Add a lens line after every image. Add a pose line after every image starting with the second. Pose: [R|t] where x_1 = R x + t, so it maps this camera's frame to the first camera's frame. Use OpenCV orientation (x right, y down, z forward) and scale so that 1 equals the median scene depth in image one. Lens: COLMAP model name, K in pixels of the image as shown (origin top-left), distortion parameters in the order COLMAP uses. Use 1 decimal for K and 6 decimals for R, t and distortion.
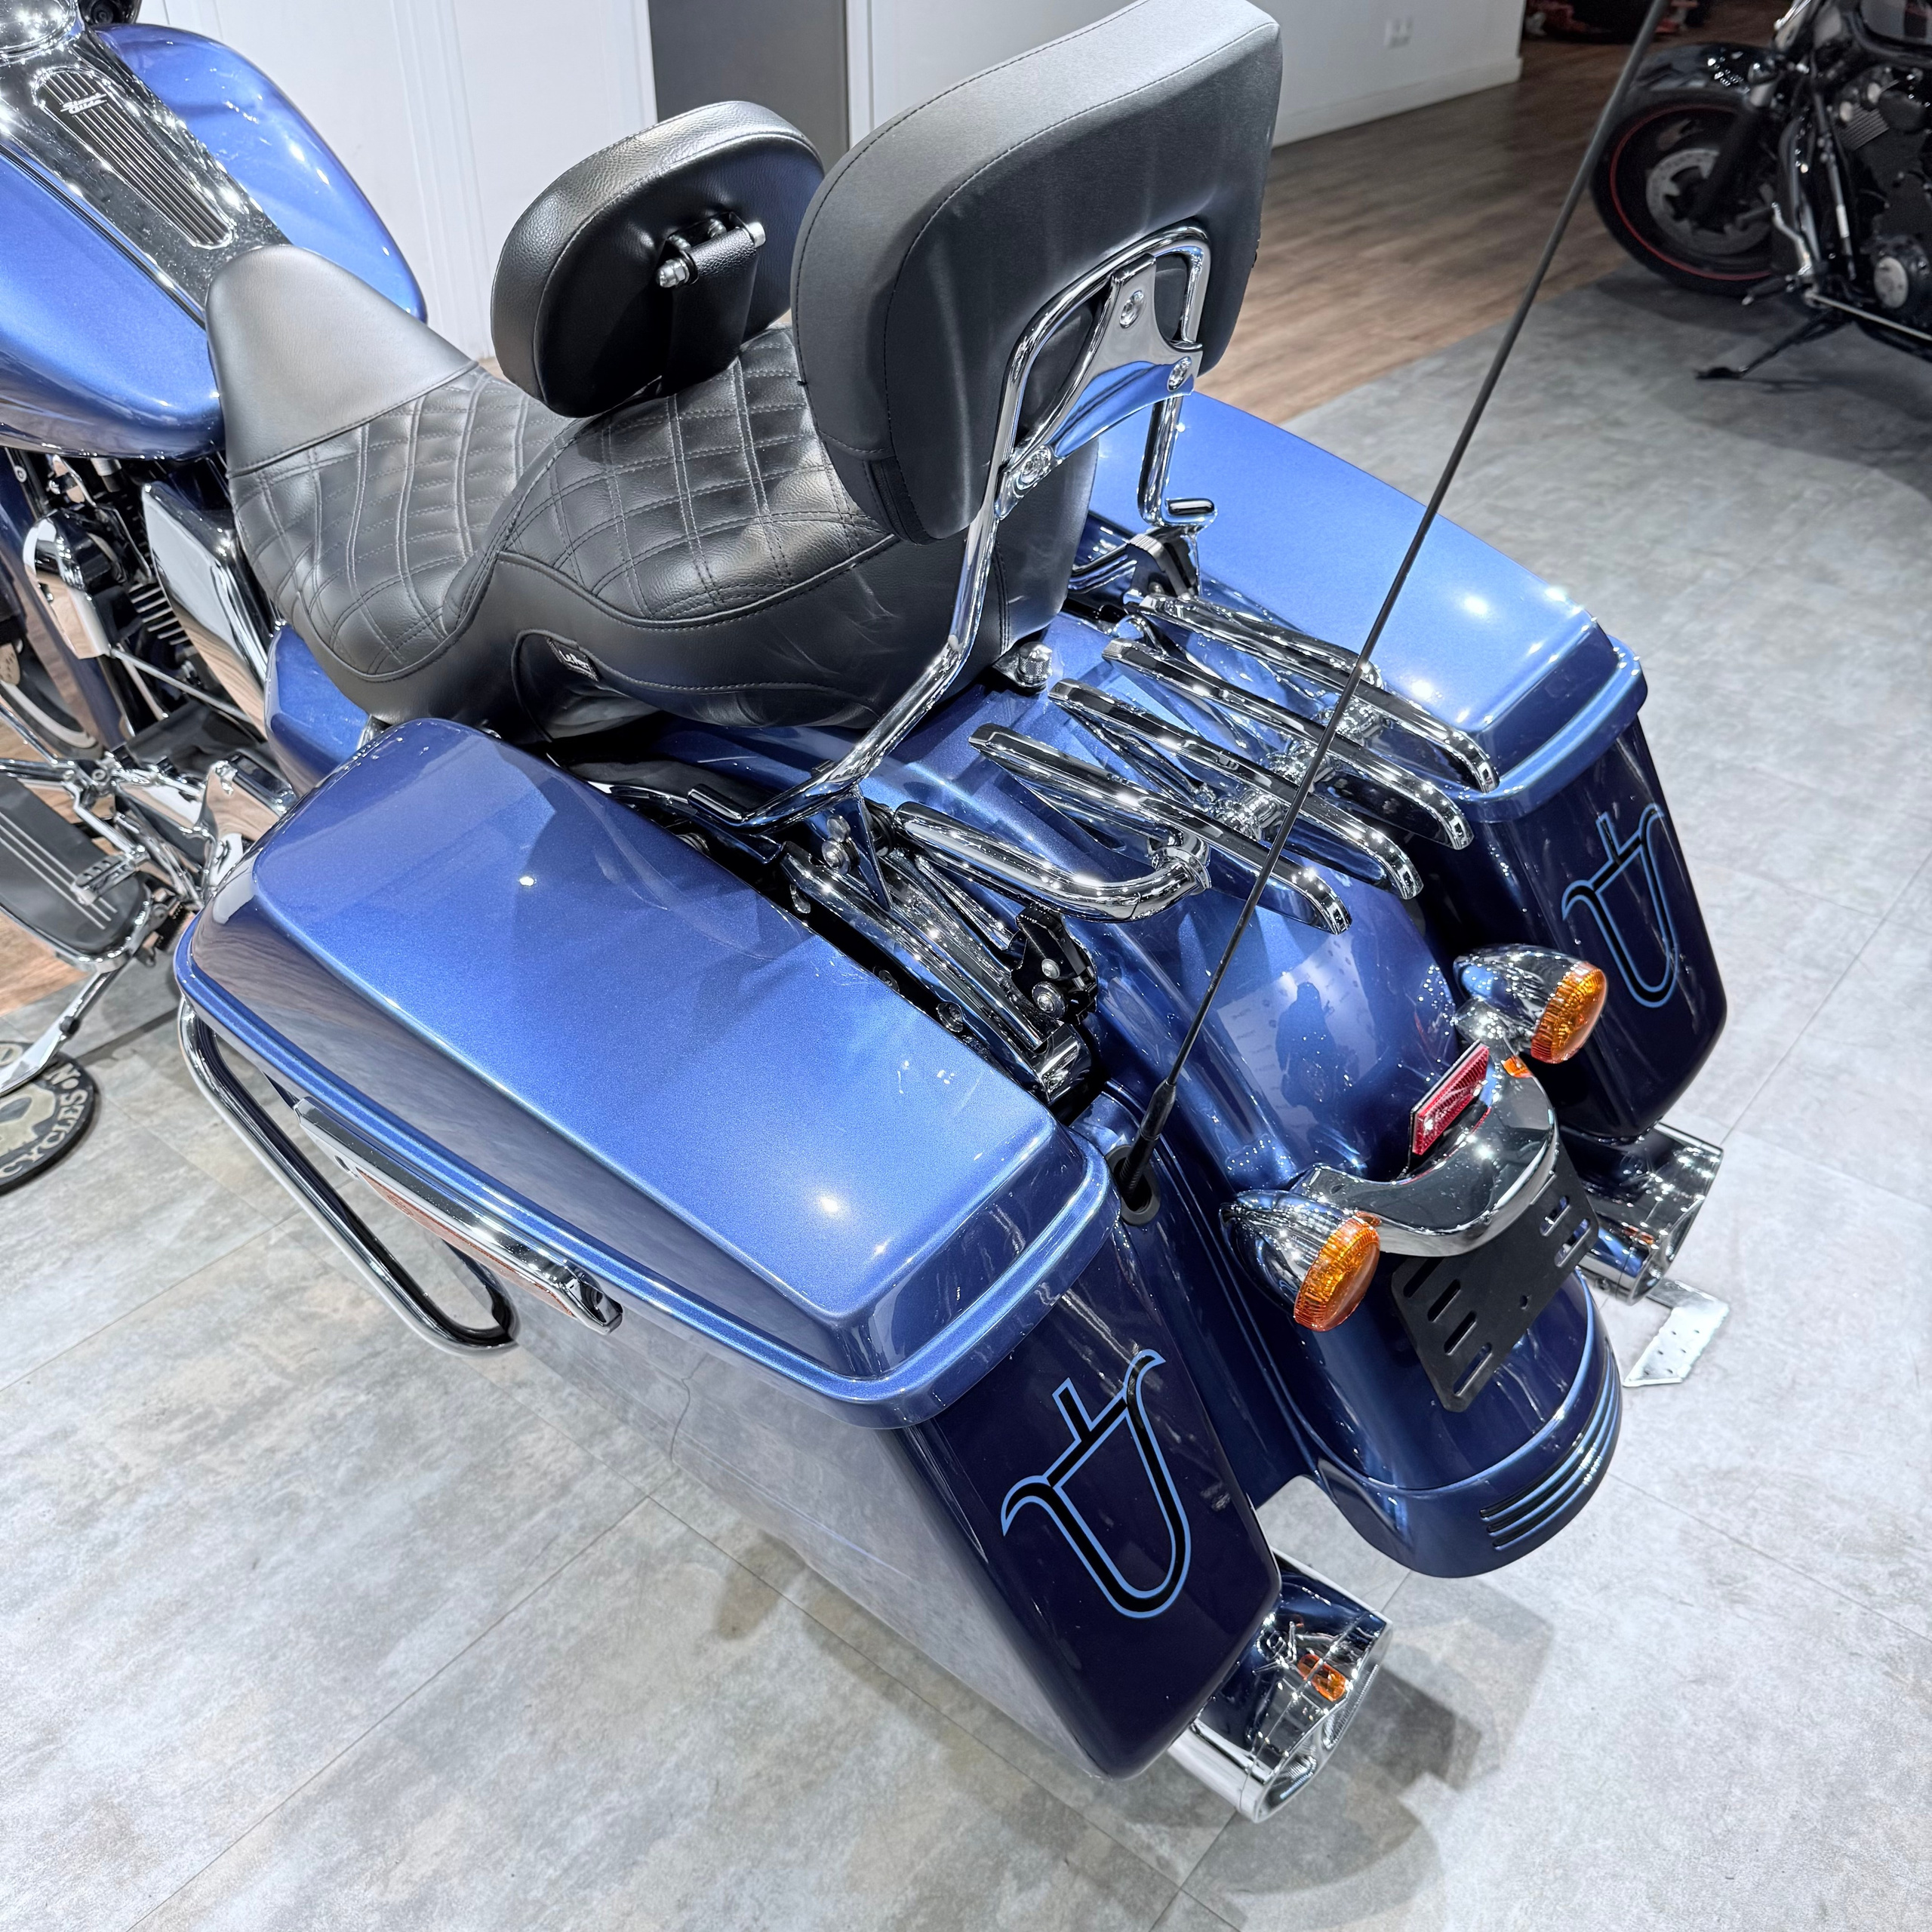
lens RADIAL K [[1802.6, 0, 960.4], [0, 1802.6, 968.3], [0, 0, 1]] dist [0.127510, -0.251237]
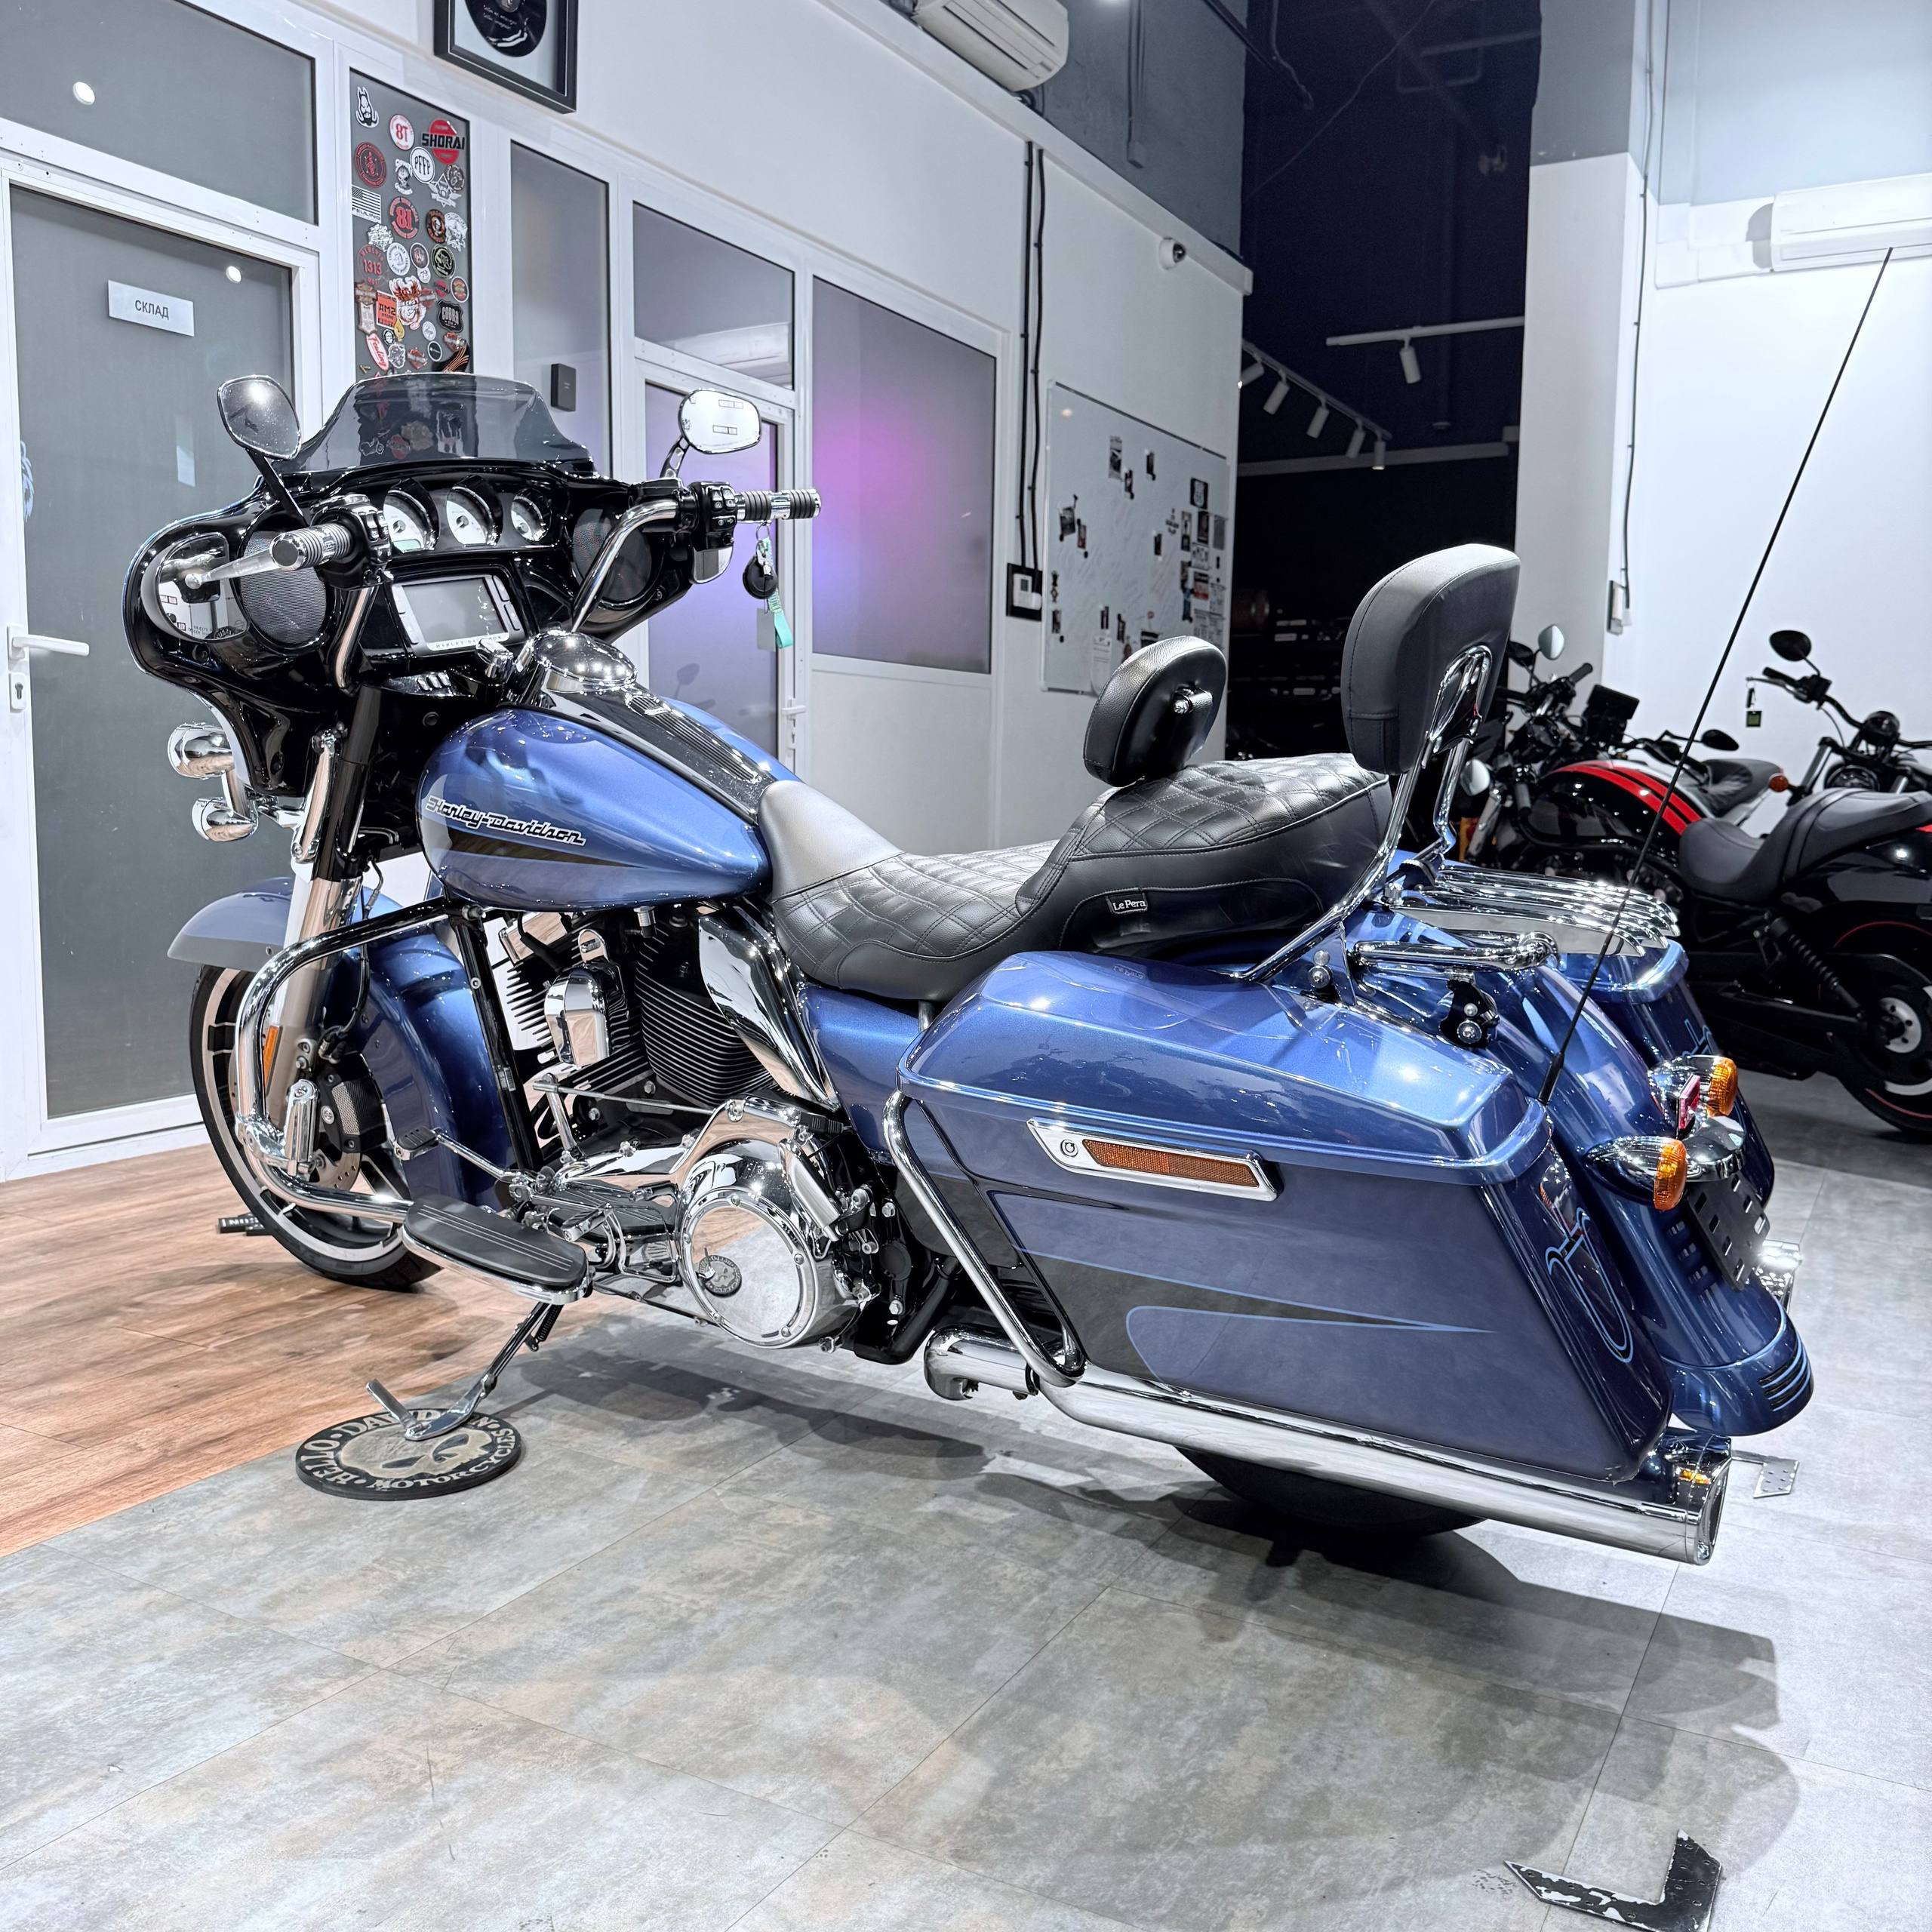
lens RADIAL K [[1794.7, 0, 960.9], [0, 1794.7, 972.3], [0, 0, 1]] dist [0.139693, -0.285040]
pose [[0.984366, -0.008005, 0.175956, -0.547980], [0.089079, 0.884421, -0.458109, 0.533809], [-0.151952, 0.466621, 0.871307, -0.350259]]
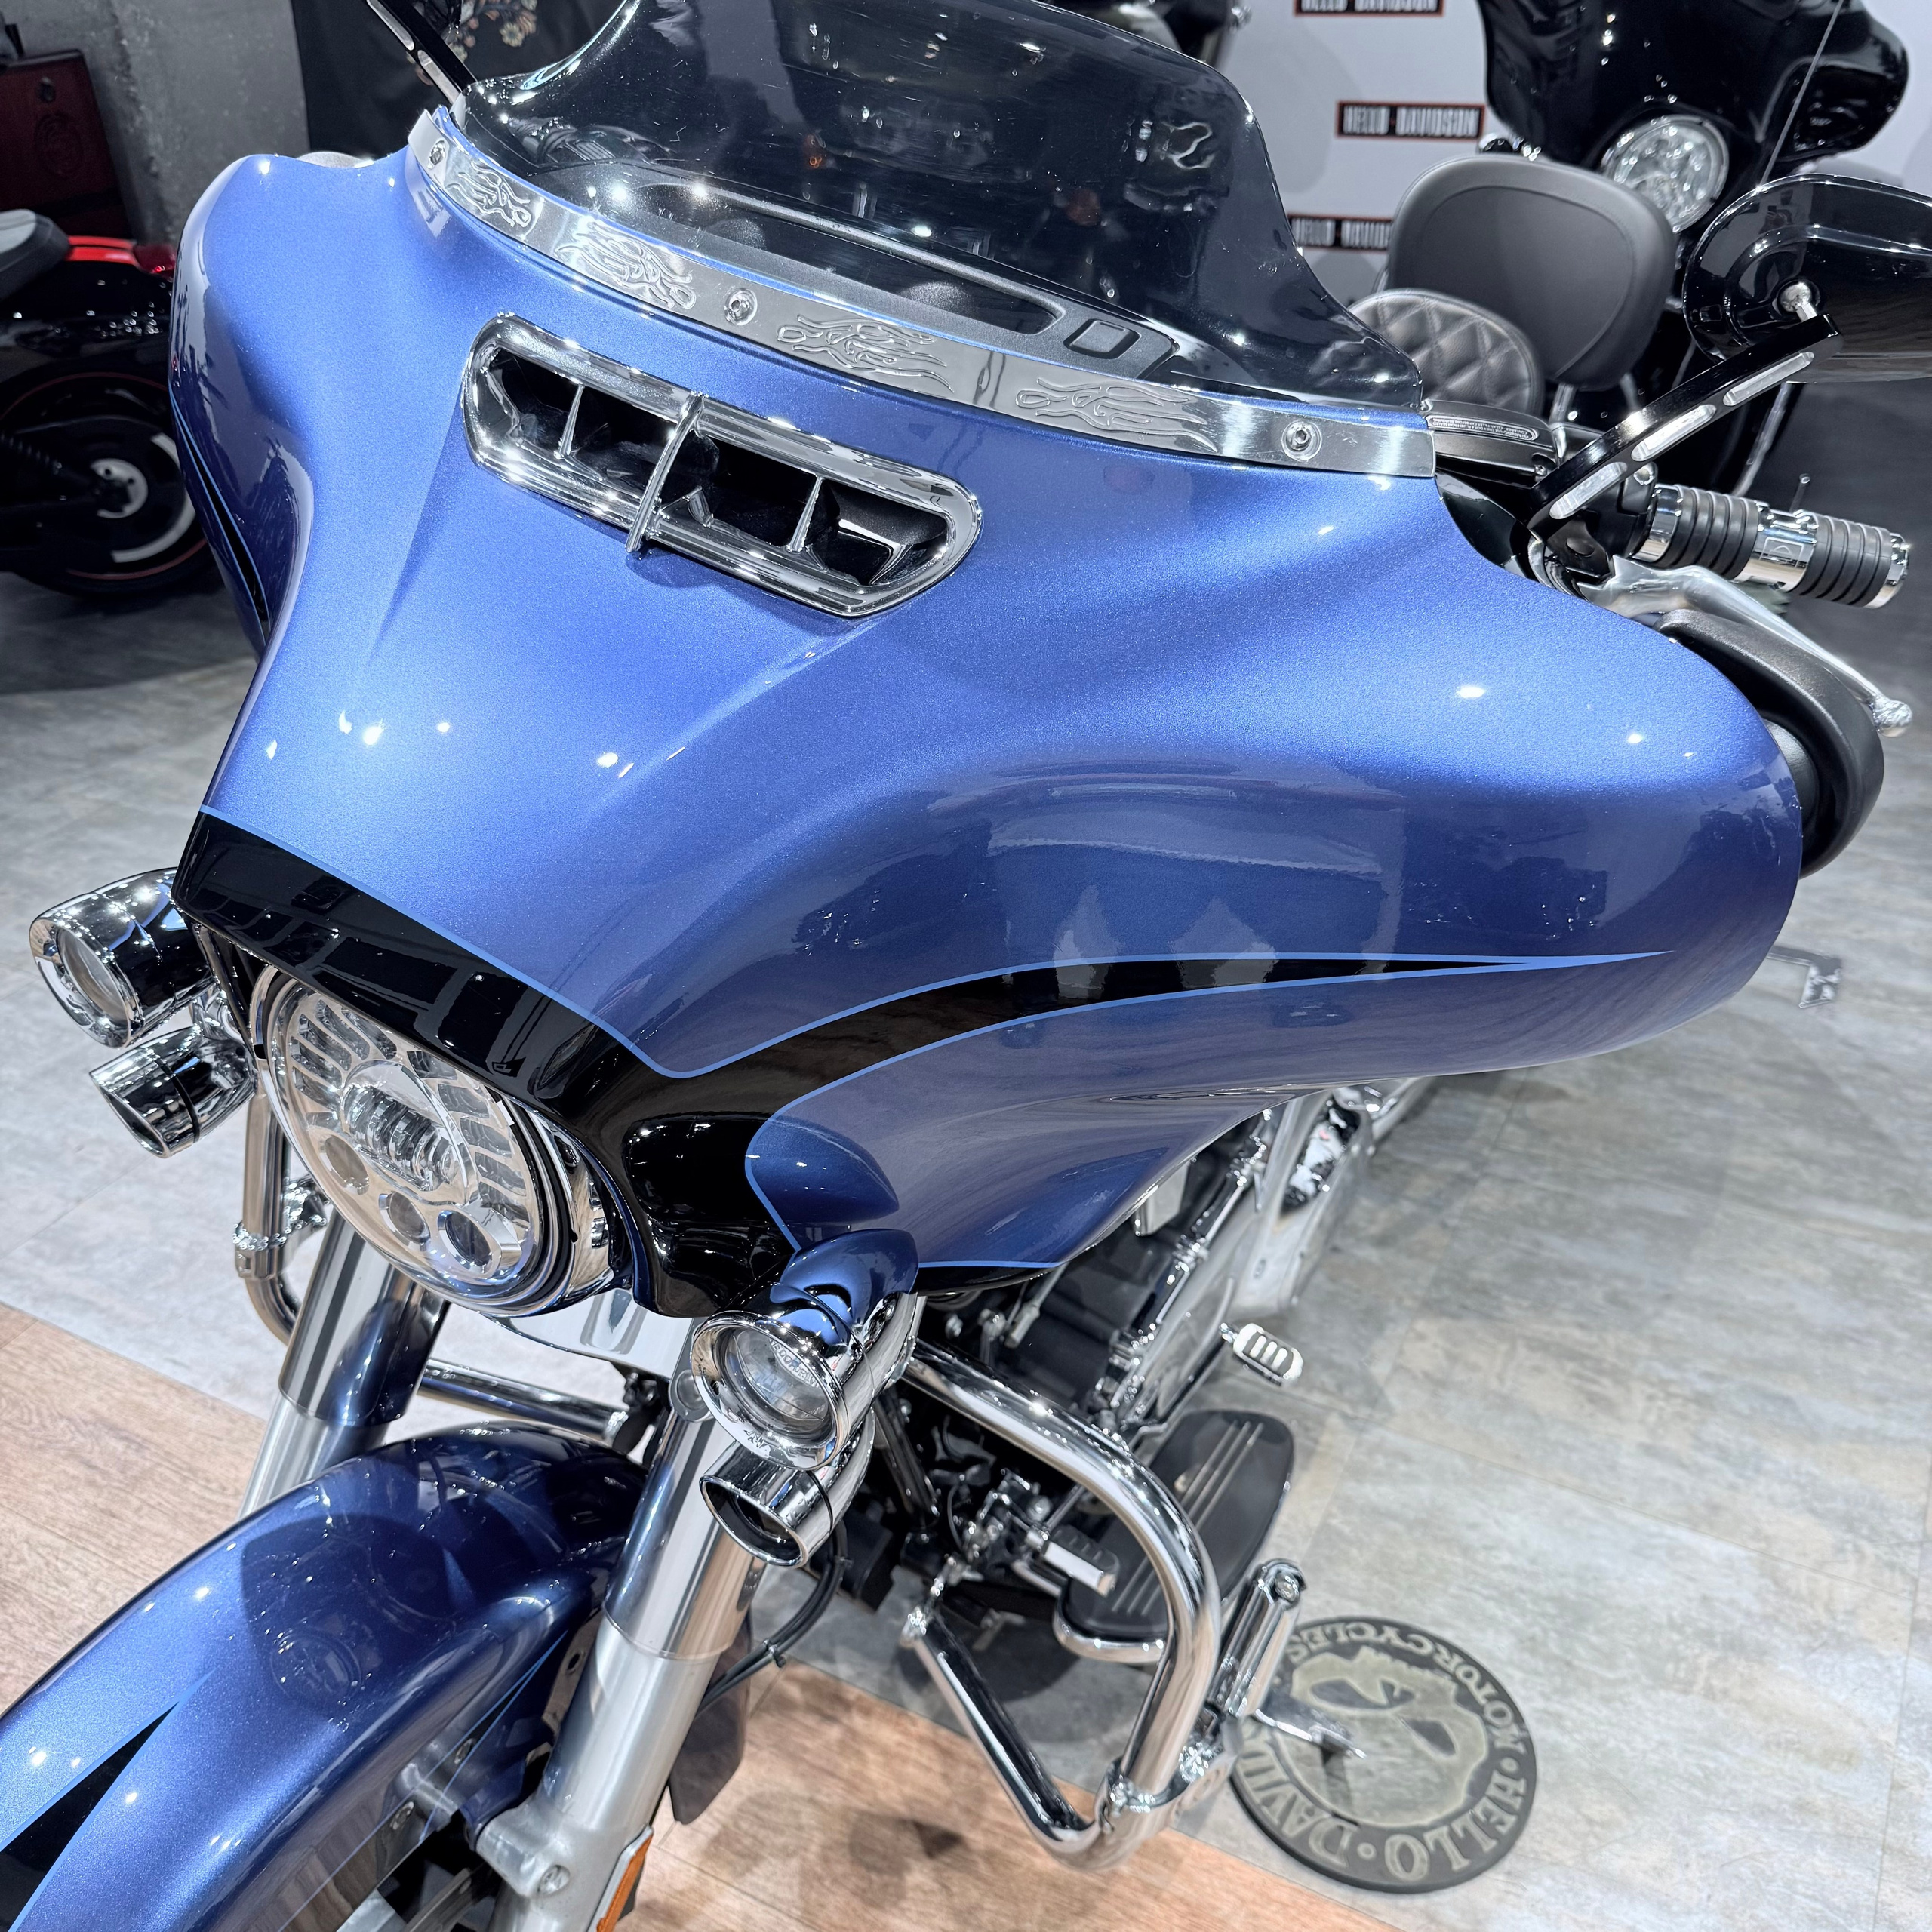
lens RADIAL K [[1864.2, 0, 968.4], [0, 1864.2, 1008.1], [0, 0, 1]] dist [-0.033411, 0.016806]
pose [[-0.196625, -0.551607, 0.810598, -1.390426], [0.568390, 0.609519, 0.552647, -0.956601], [-0.798919, 0.569400, 0.193681, 1.087131]]
